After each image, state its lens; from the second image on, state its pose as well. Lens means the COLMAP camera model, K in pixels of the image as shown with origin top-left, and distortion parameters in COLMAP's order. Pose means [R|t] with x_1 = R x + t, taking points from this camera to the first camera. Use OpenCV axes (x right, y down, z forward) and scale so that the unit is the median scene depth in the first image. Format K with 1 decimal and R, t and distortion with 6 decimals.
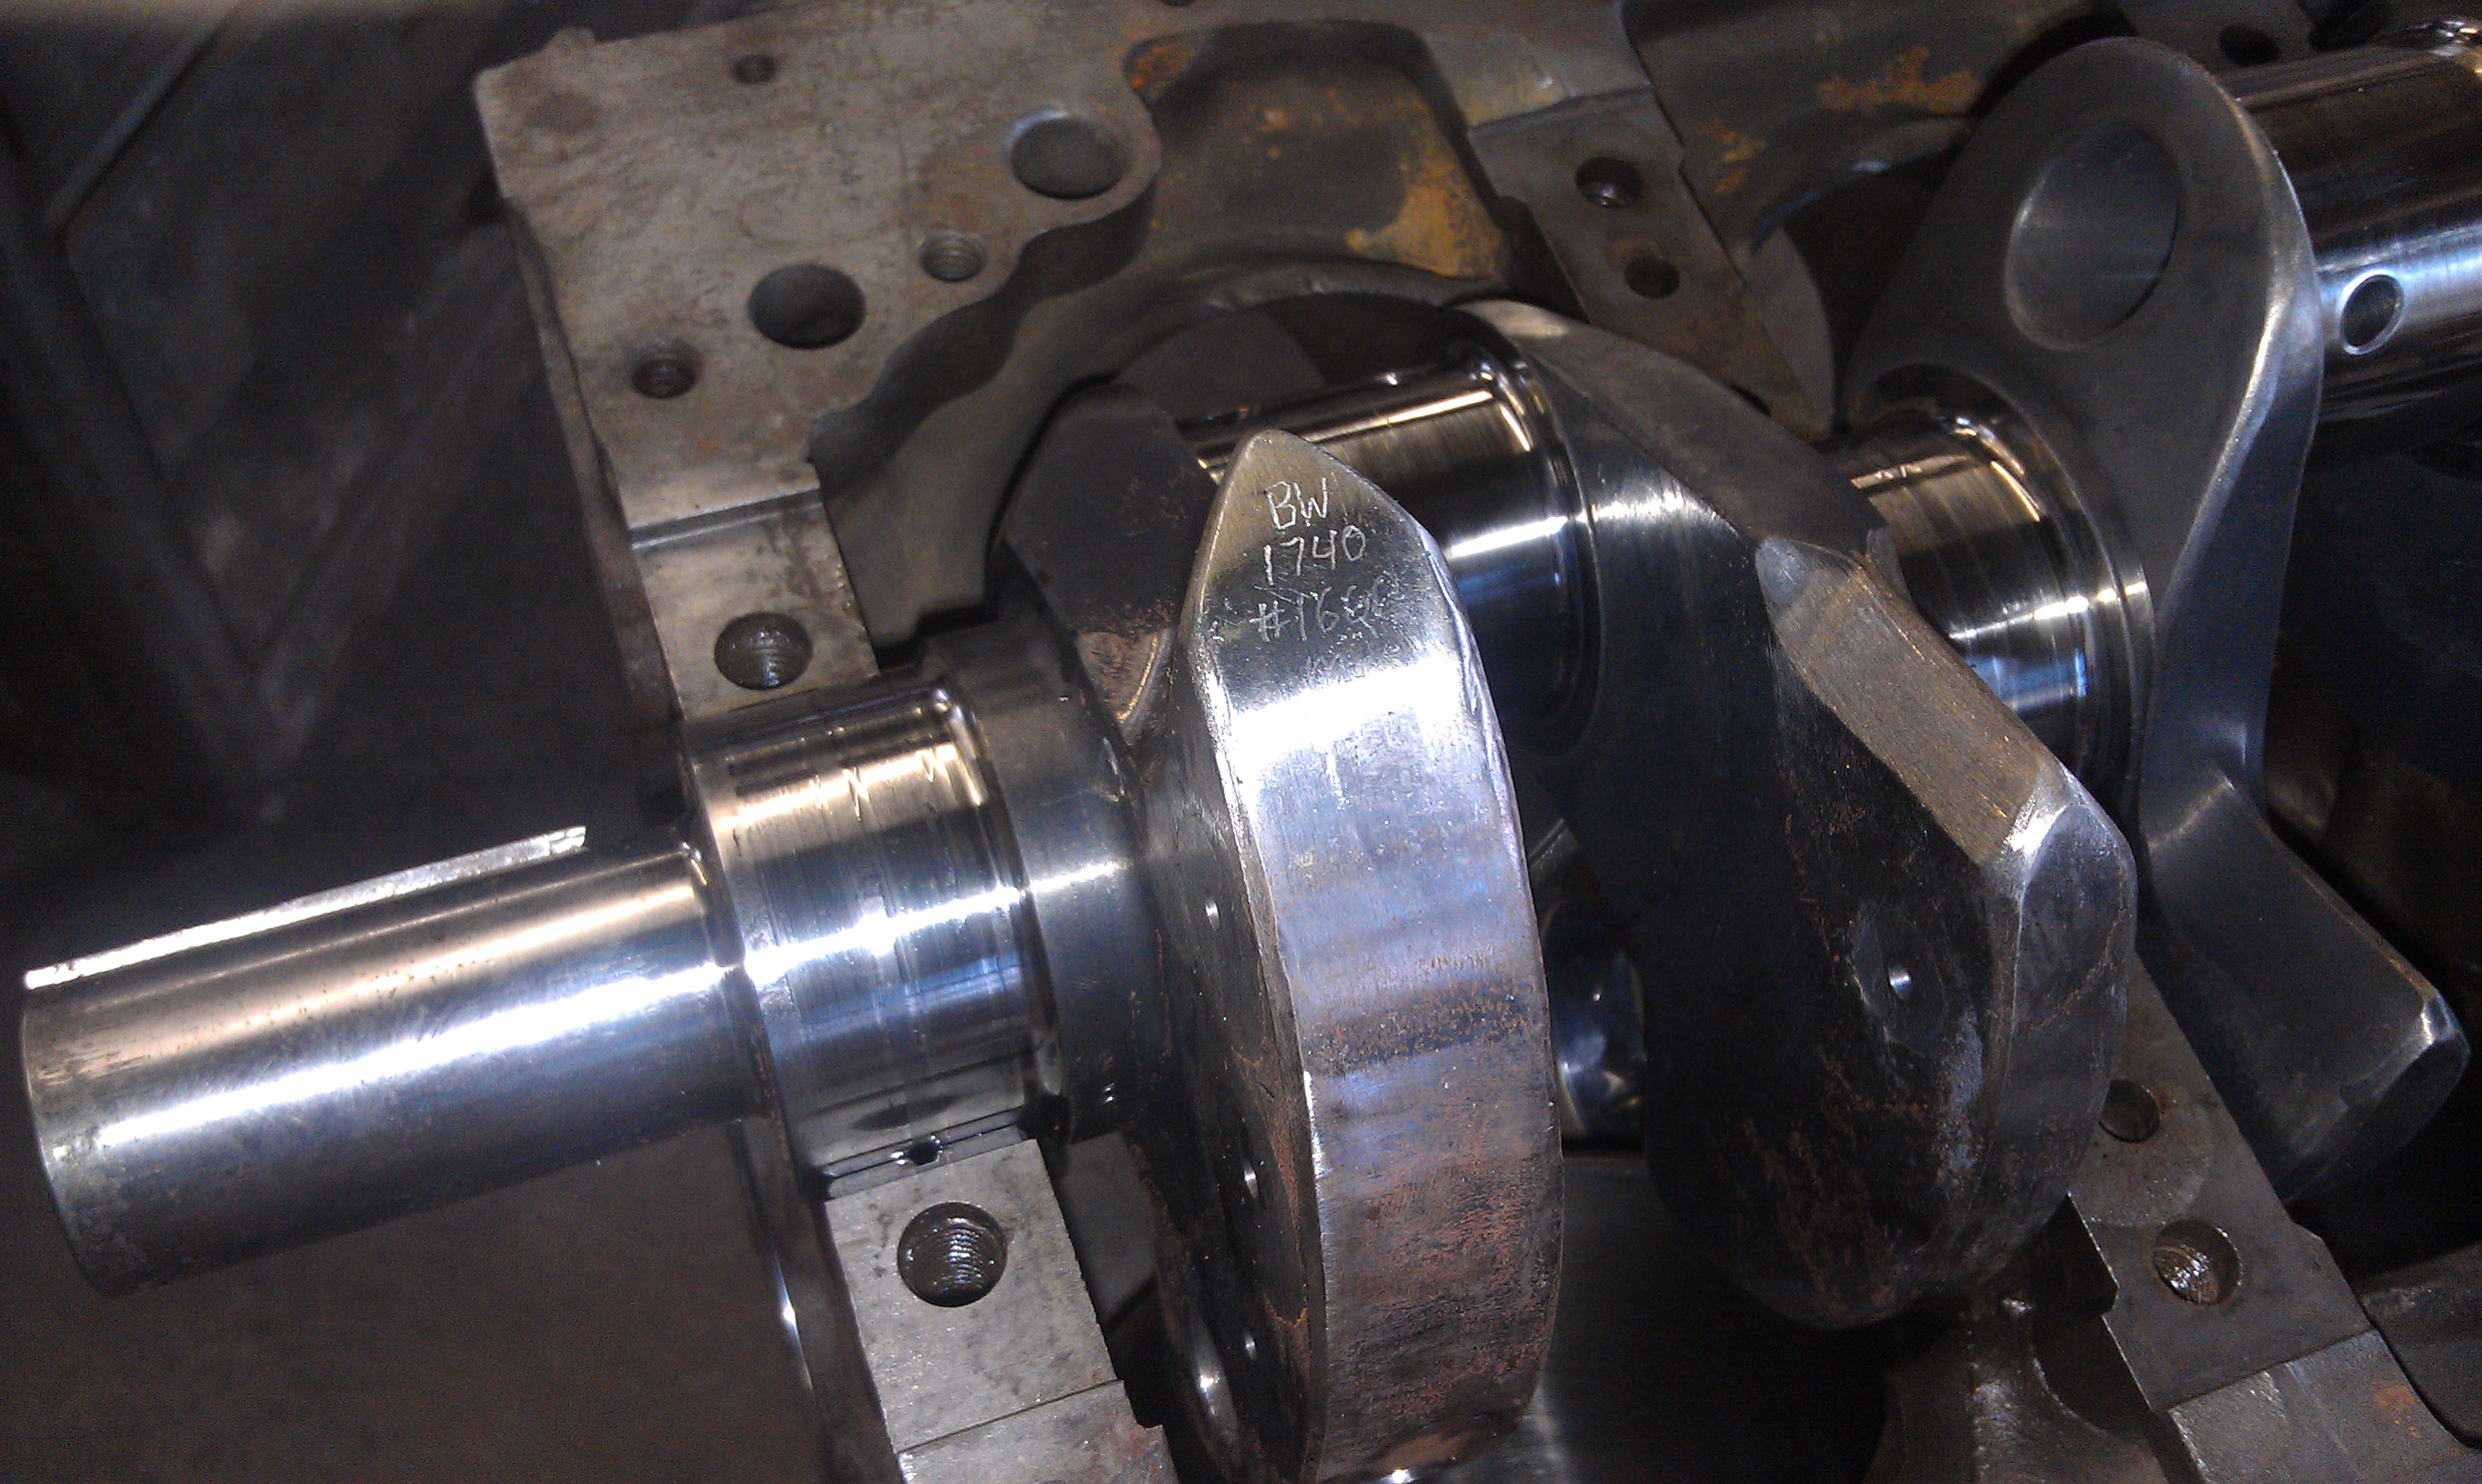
lens RADIAL K [[2529.9, 0, 1248.6], [0, 2529.9, 695.1], [0, 0, 1]] dist [0.098219, -0.379427]
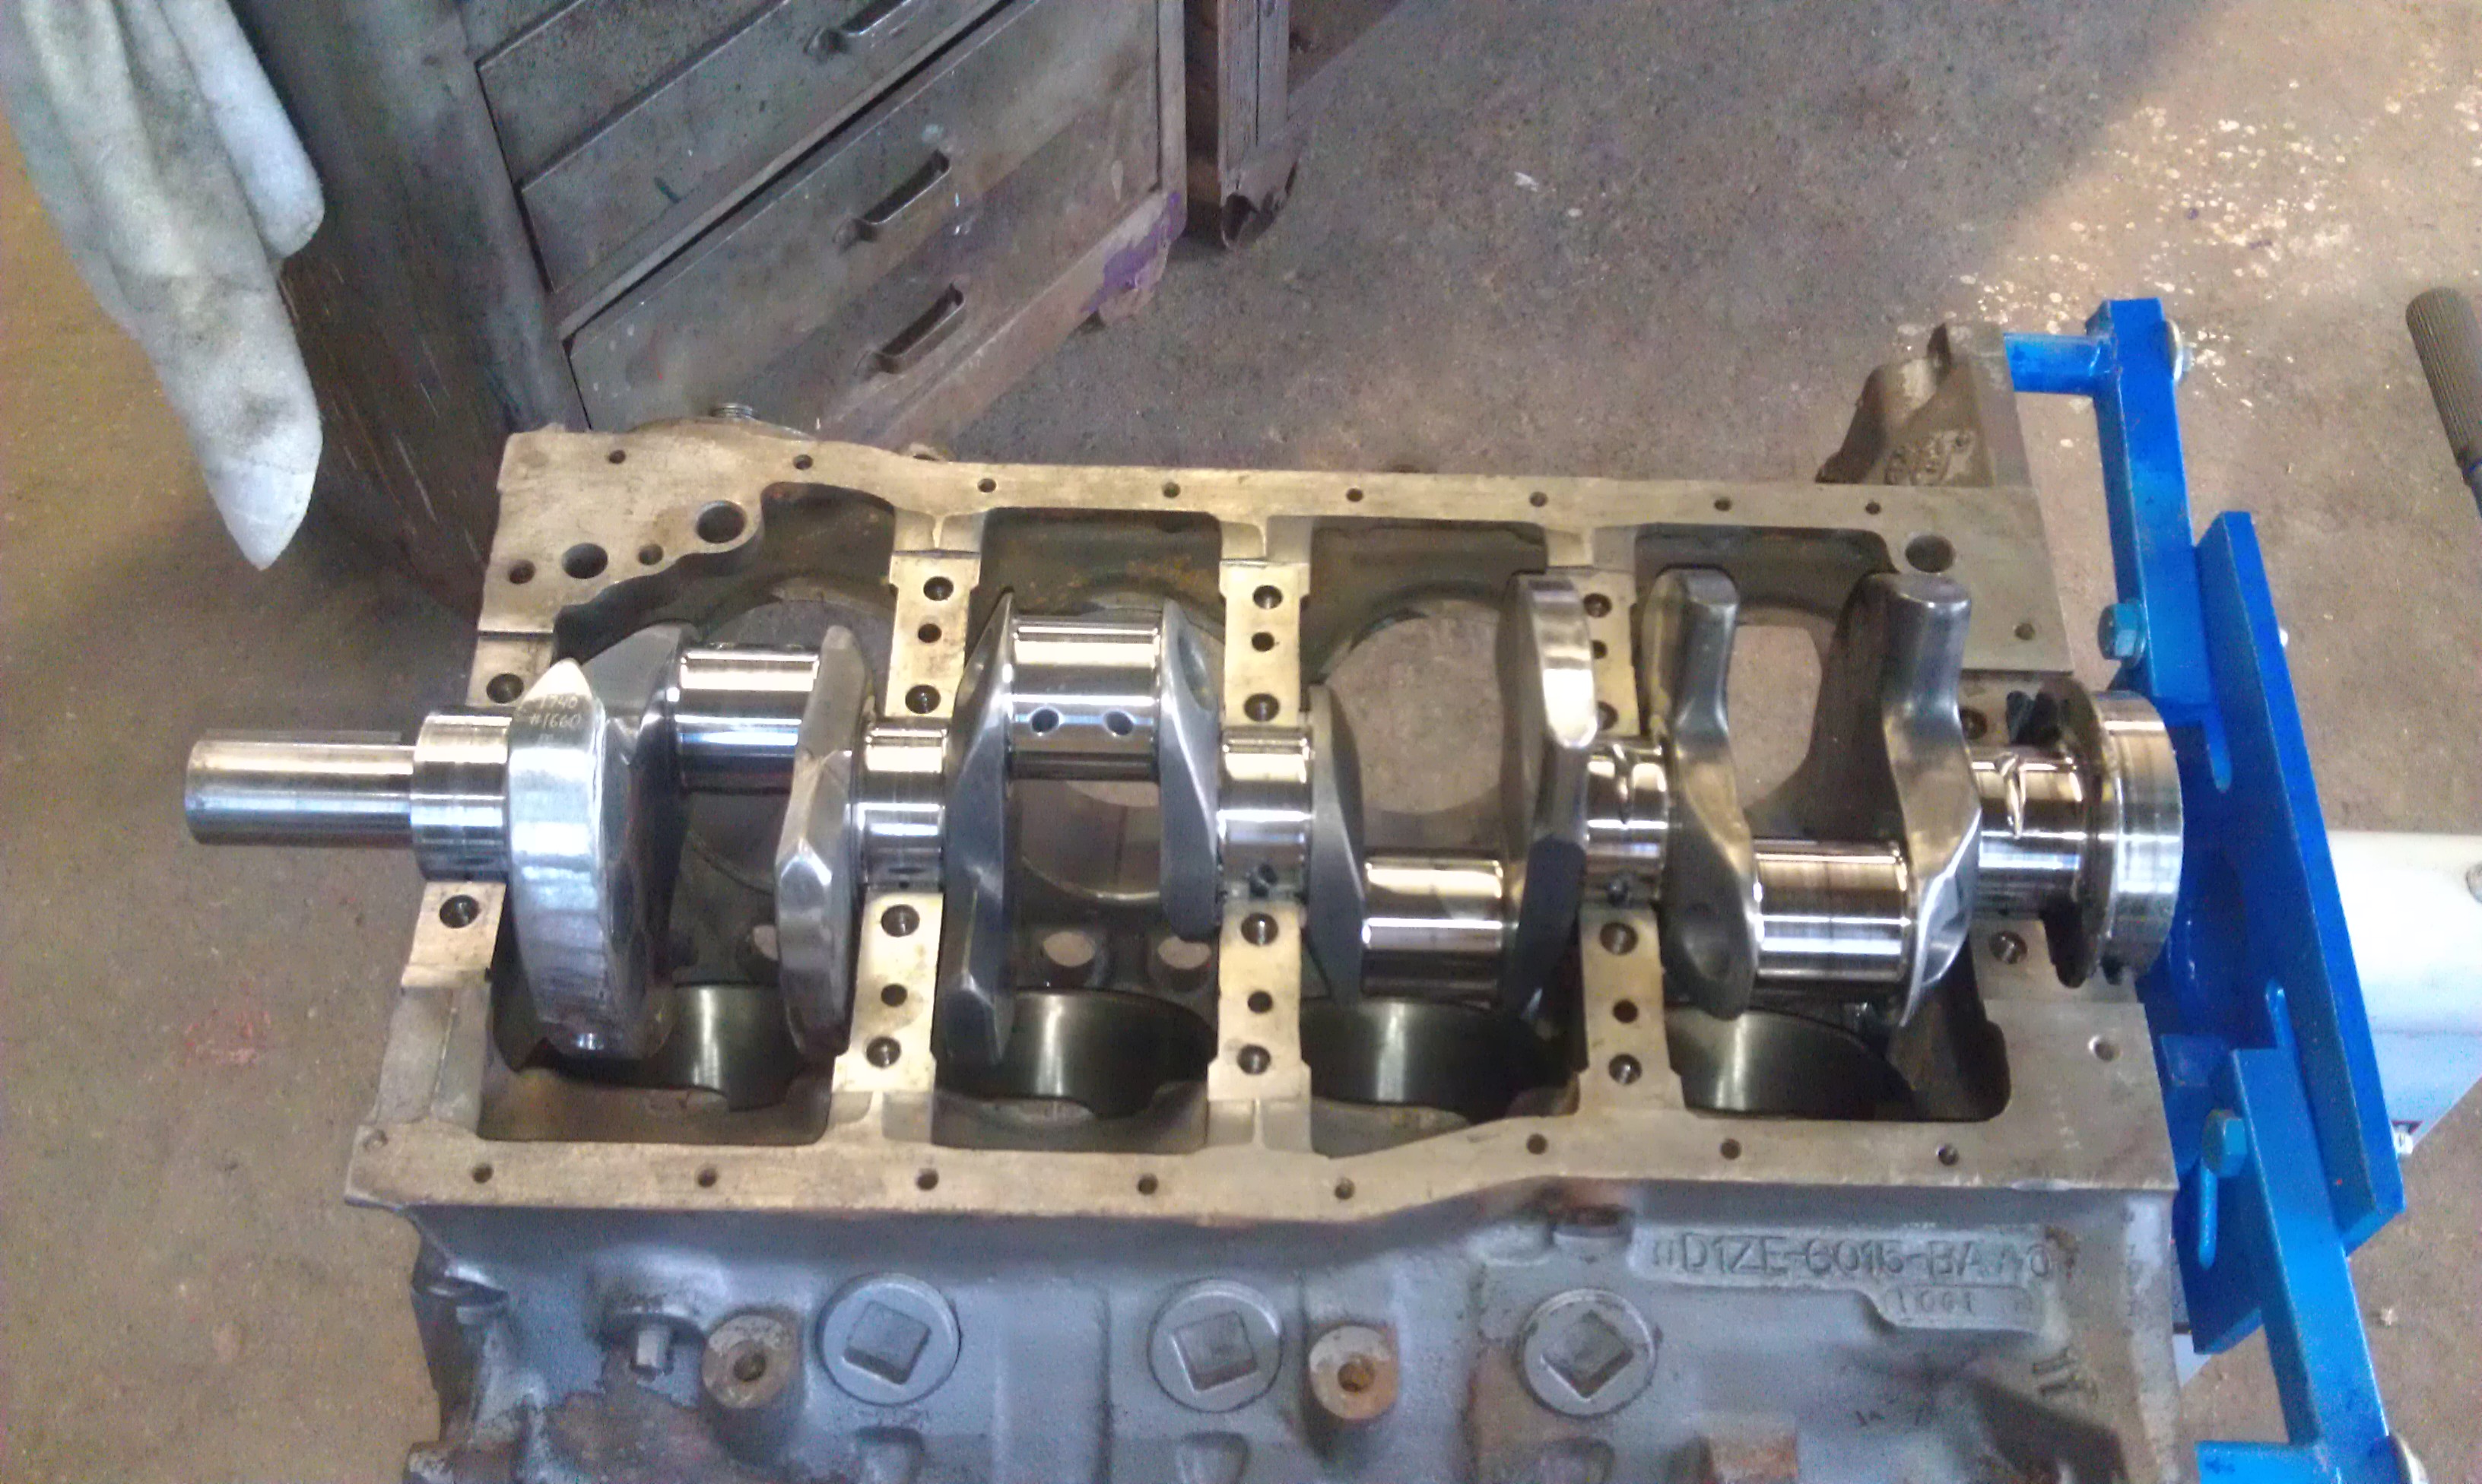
lens RADIAL K [[2535.6, 0, 1232.4], [0, 2535.6, 677.5], [0, 0, 1]] dist [0.115898, -0.383996]
pose [[0.928693, 0.259236, -0.265189, 1.226942], [-0.268926, 0.963161, -0.000243, -0.233453], [0.255357, 0.071542, 0.964196, -1.381677]]
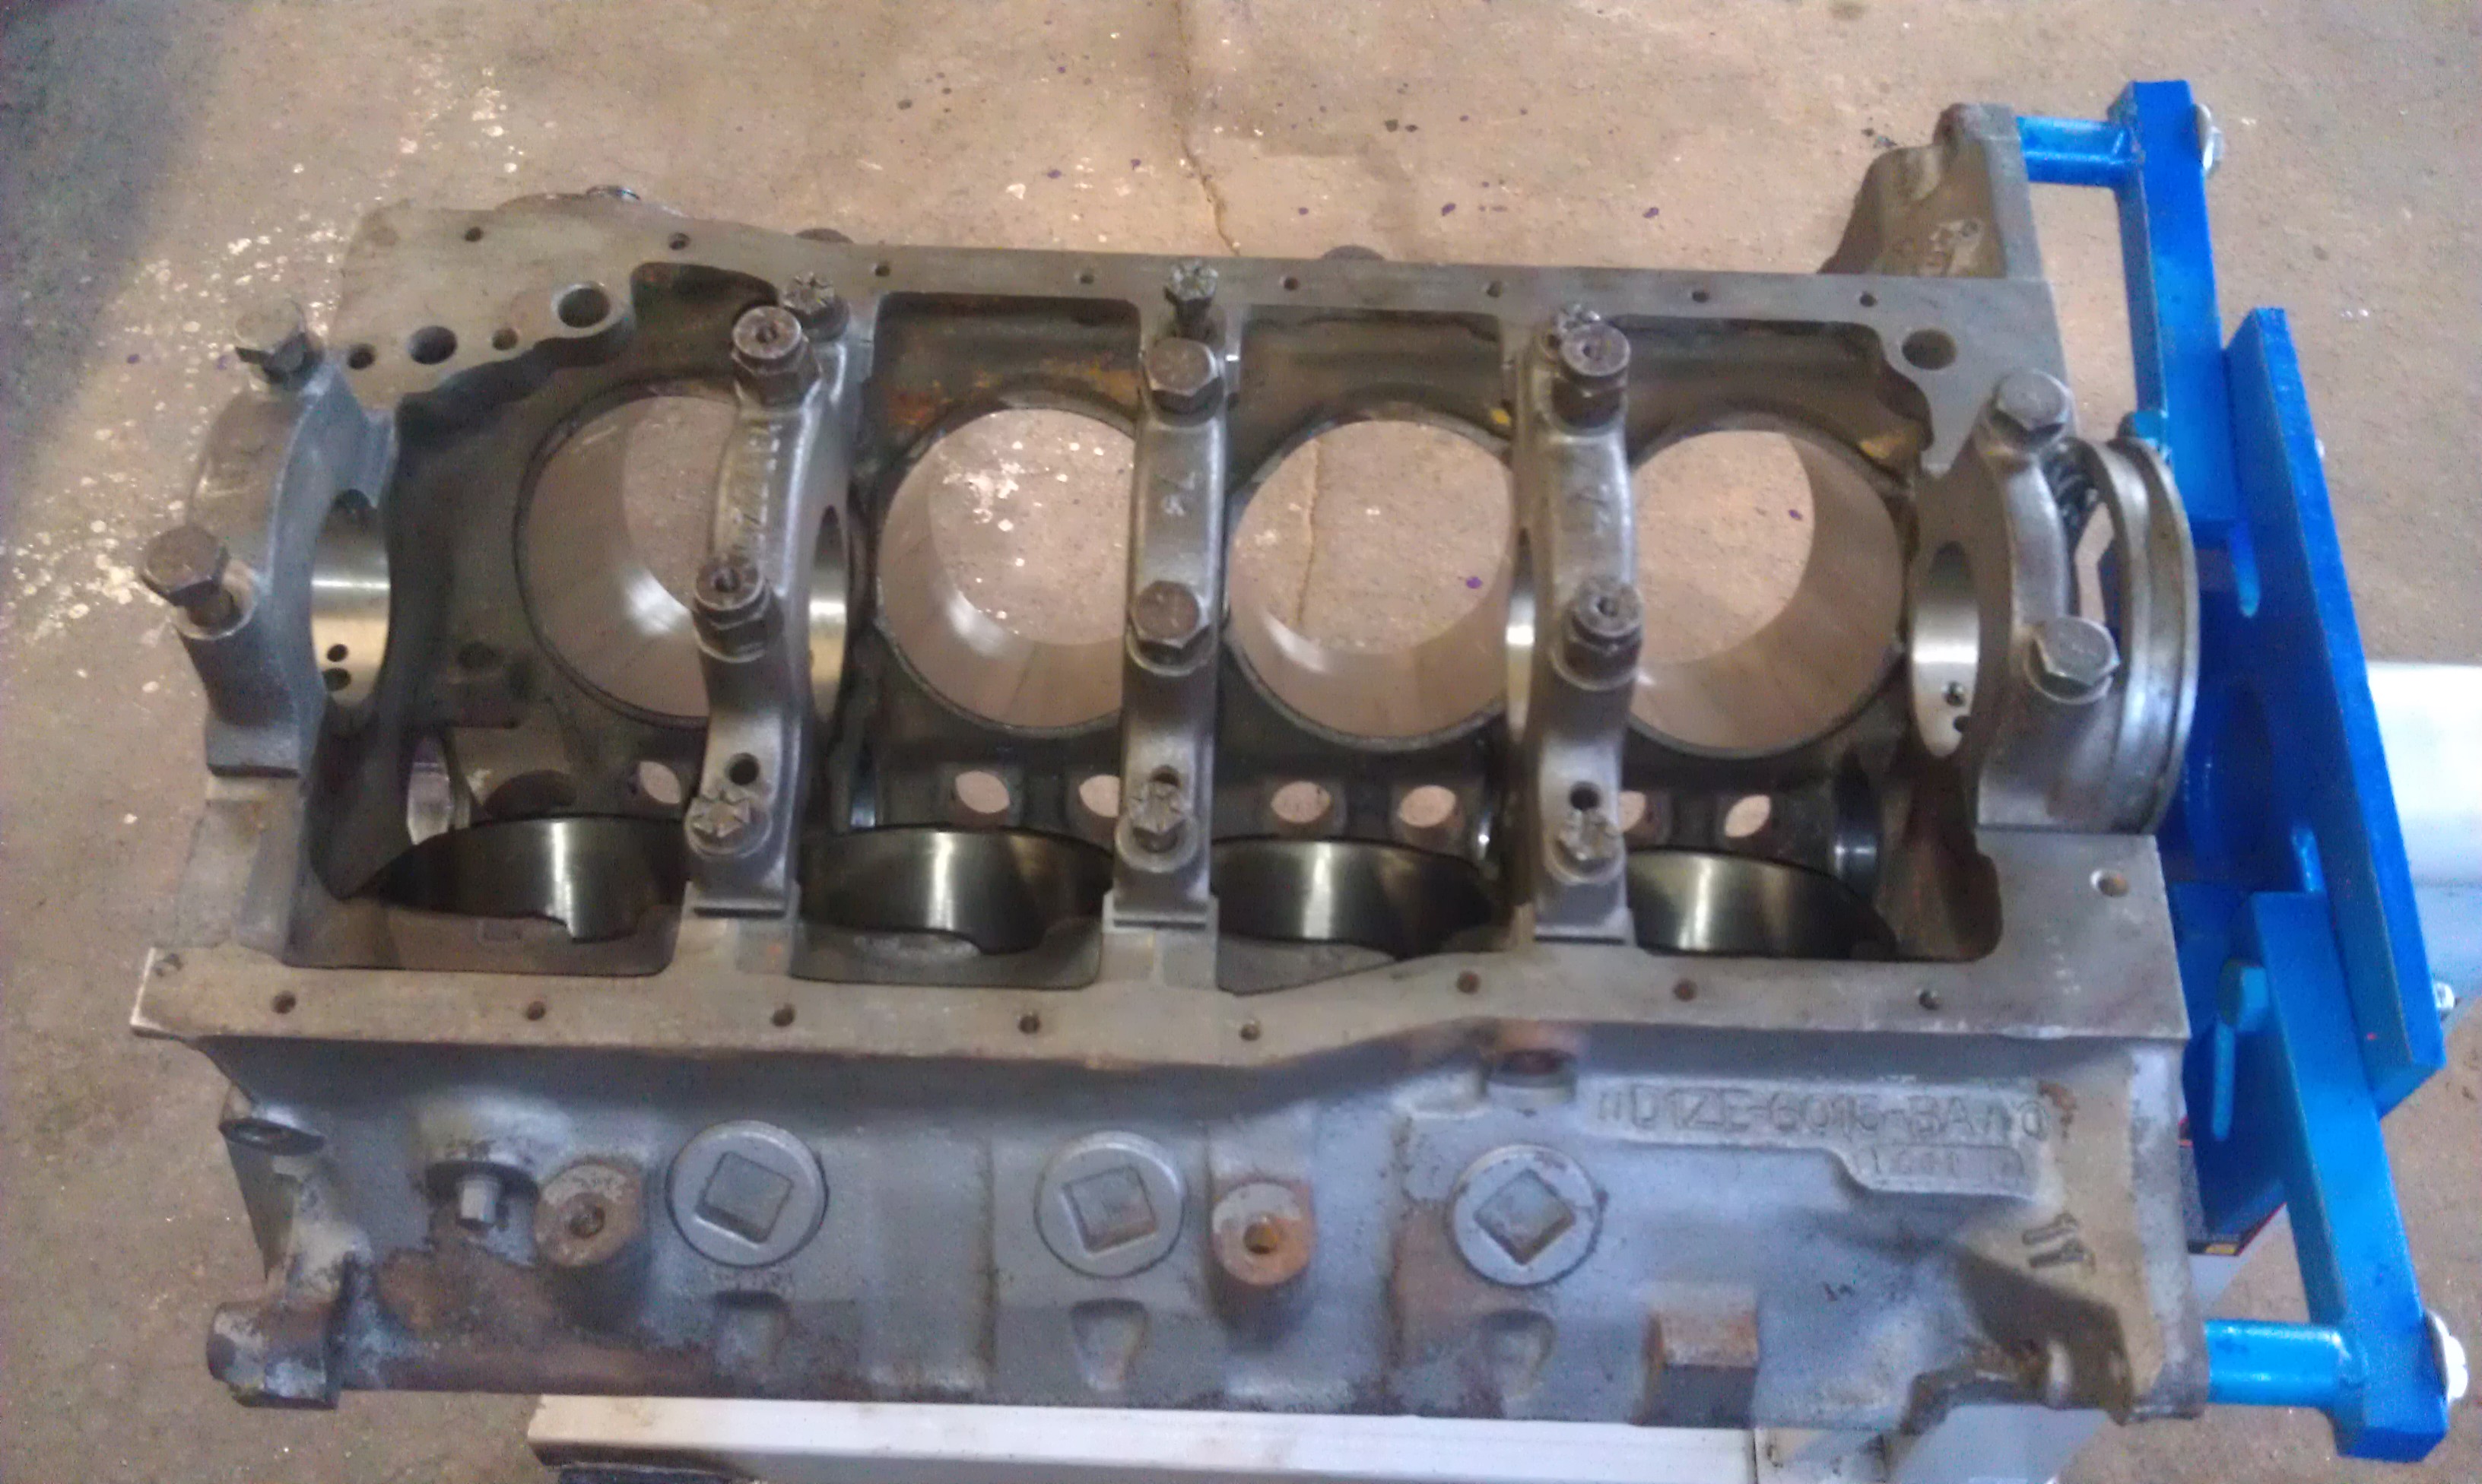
lens RADIAL K [[2477.9, 0, 1254.3], [0, 2477.9, 733.8], [0, 0, 1]] dist [0.100168, -0.341126]
pose [[0.924384, 0.276327, -0.262978, 1.295636], [-0.276303, 0.960325, 0.037850, -0.116549], [0.263003, 0.037674, 0.964059, -1.026670]]
